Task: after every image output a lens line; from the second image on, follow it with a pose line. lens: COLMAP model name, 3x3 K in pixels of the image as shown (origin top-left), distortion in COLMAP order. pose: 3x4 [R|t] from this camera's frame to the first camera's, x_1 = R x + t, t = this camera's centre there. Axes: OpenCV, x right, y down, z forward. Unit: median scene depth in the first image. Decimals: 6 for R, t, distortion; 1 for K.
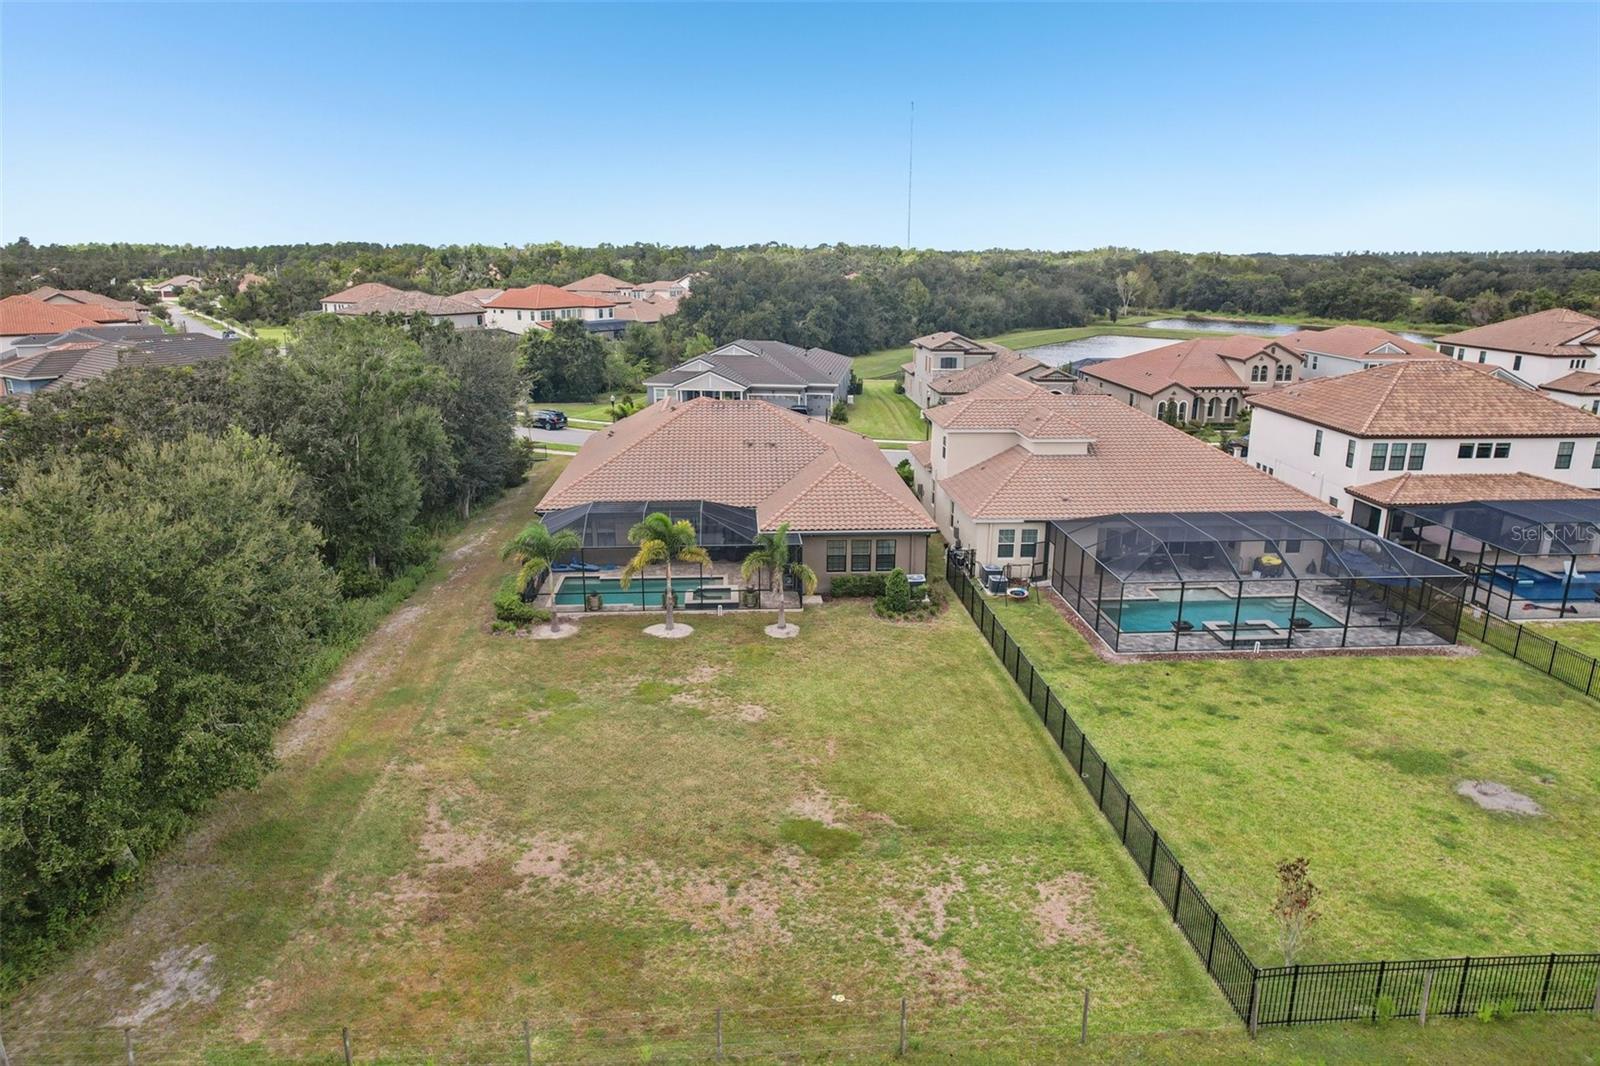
lens RADIAL K [[1028.2, 0, 799.6], [0, 1028.2, 533.2], [0, 0, 1]] dist [-0.076632, 0.068078]
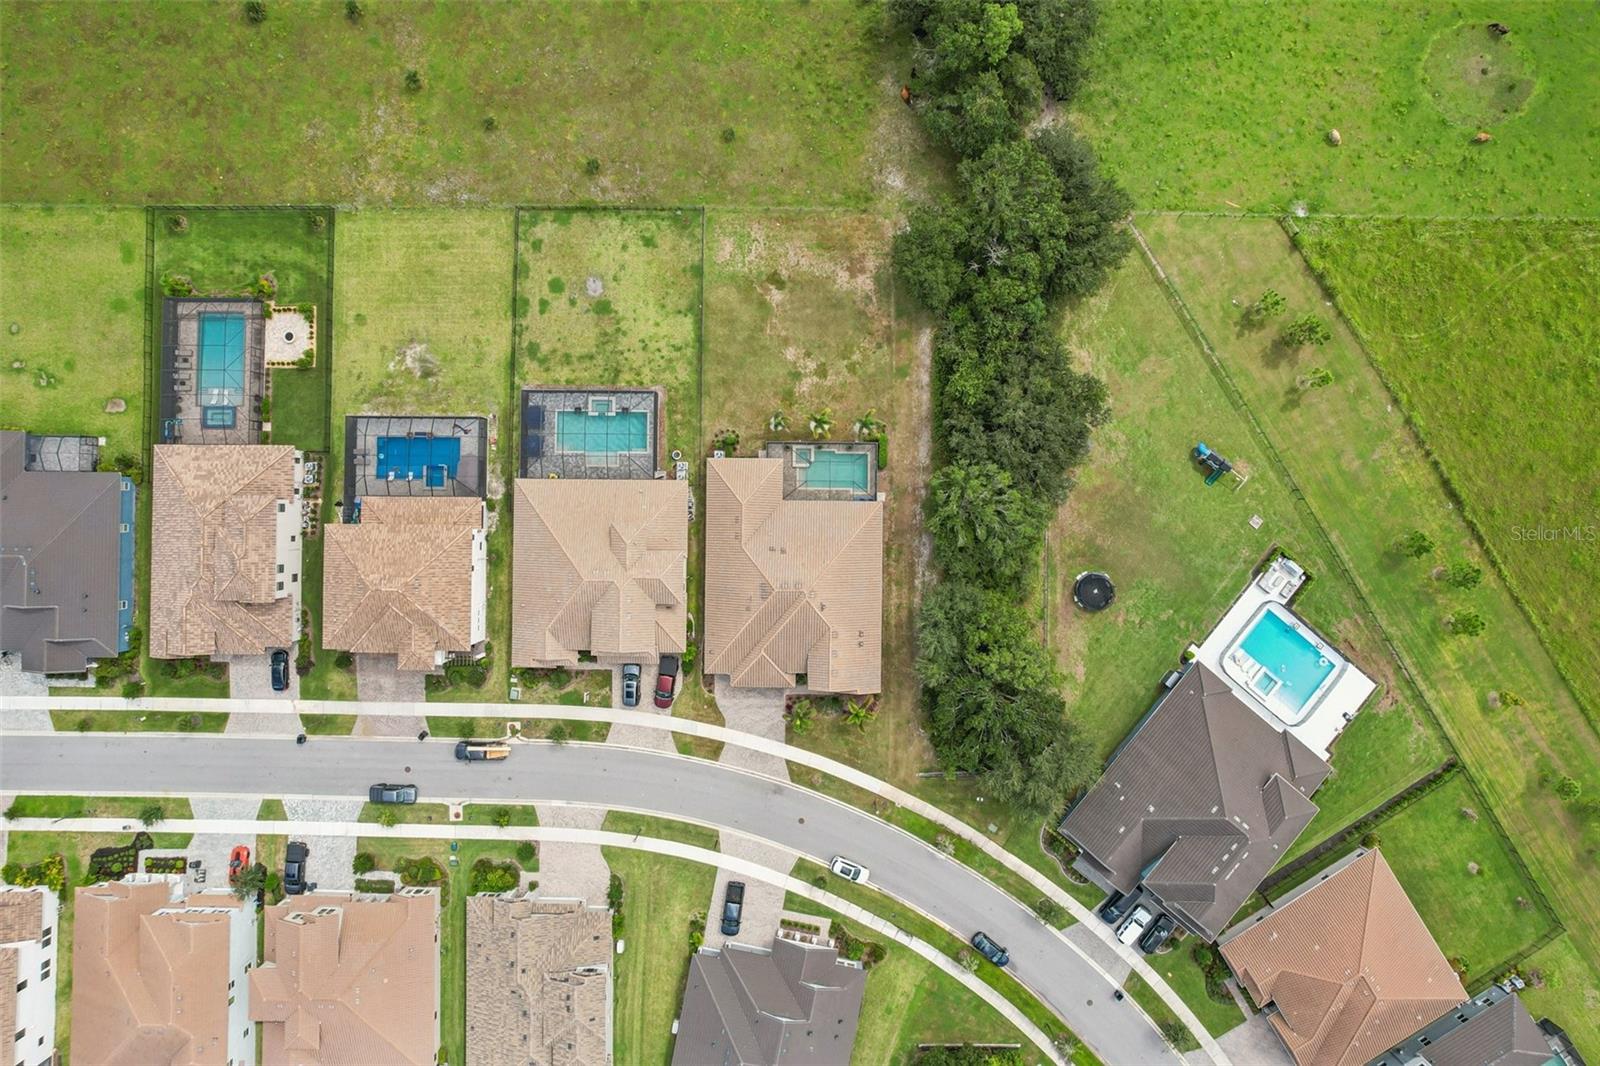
lens RADIAL K [[1019.6, 0, 806.1], [0, 1019.6, 528.5], [0, 0, 1]] dist [-0.069894, 0.059041]
pose [[-0.997061, -0.076472, -0.004633, -0.101177], [0.015762, -0.263933, 0.964412, -2.522708], [-0.074974, 0.961505, 0.264362, 0.563027]]
